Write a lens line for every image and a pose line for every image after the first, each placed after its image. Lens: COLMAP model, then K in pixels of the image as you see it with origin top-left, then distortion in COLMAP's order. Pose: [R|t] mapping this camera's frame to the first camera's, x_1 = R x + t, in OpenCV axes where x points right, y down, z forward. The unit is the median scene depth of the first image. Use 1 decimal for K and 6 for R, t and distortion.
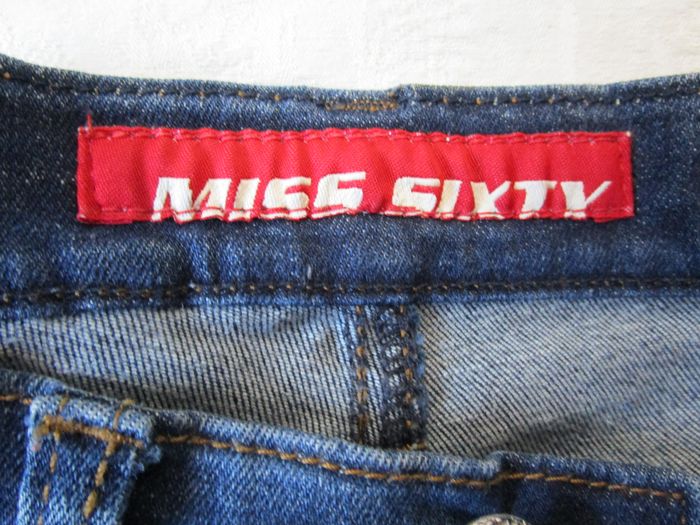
lens RADIAL K [[515.6, 0, 314.1], [0, 515.6, 260.2], [0, 0, 1]] dist [-0.002246, 0.005529]
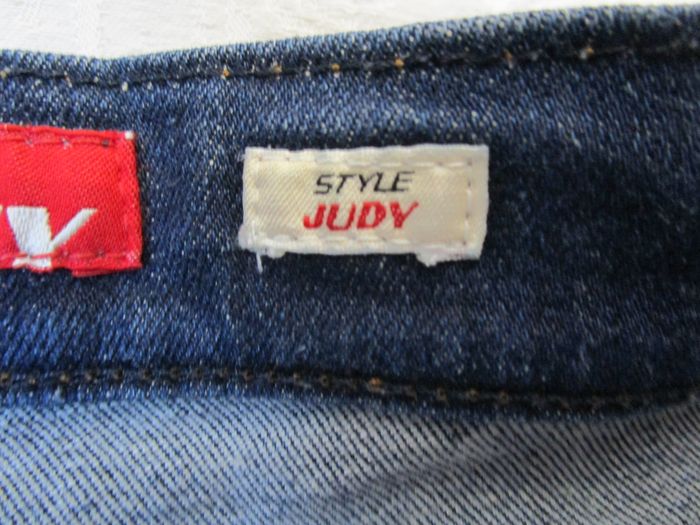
lens RADIAL K [[515.6, 0, 314.1], [0, 515.6, 260.2], [0, 0, 1]] dist [-0.002246, 0.005529]
pose [[0.979247, 0.018852, 0.201791, 0.706841], [-0.003143, 0.996957, -0.077887, -0.046680], [-0.202645, 0.075636, 0.976327, 0.359757]]
